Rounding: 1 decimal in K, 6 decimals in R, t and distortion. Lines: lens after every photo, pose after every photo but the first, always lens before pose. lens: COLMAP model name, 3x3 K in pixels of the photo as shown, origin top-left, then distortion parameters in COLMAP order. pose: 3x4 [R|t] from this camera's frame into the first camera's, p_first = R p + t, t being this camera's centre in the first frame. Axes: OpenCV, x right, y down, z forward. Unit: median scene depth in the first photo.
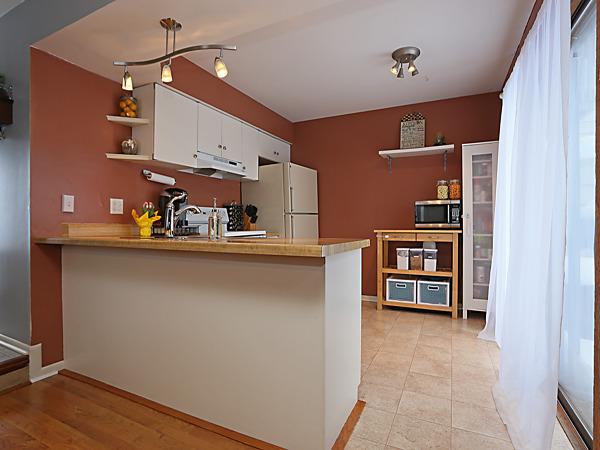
lens RADIAL K [[326.2, 0, 299.7], [0, 326.2, 224.0], [0, 0, 1]] dist [-0.053447, 0.000655]
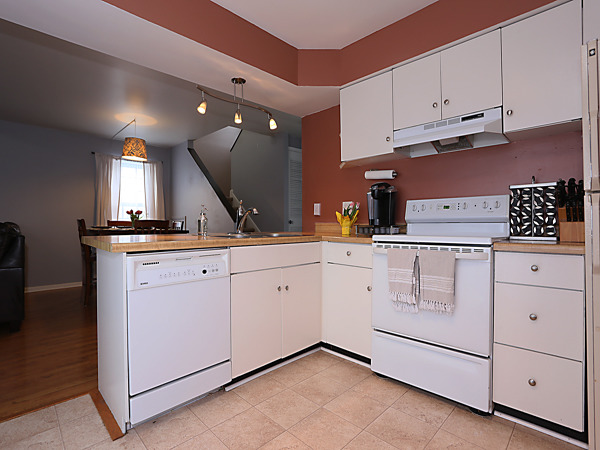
lens RADIAL K [[293.9, 0, 282.4], [0, 293.9, 224.9], [0, 0, 1]] dist [-0.042413, 0.012026]
pose [[-0.346313, 0.007132, -0.938092, 0.365904], [0.002729, 0.999975, 0.006595, -0.000794], [0.938115, -0.000276, -0.346324, 0.809965]]
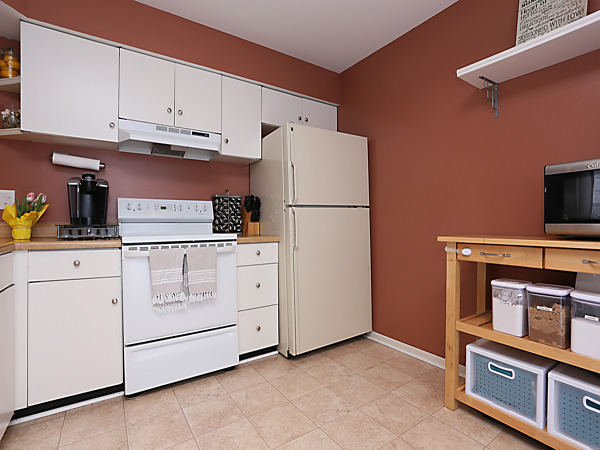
lens RADIAL K [[293.9, 0, 301.3], [0, 293.9, 225.4], [0, 0, 1]] dist [-0.042413, 0.012026]
pose [[0.857739, 0.007200, -0.514036, 0.278288], [-0.003346, 0.999959, 0.008423, -0.000472], [0.514075, -0.005505, 0.857728, 0.546106]]
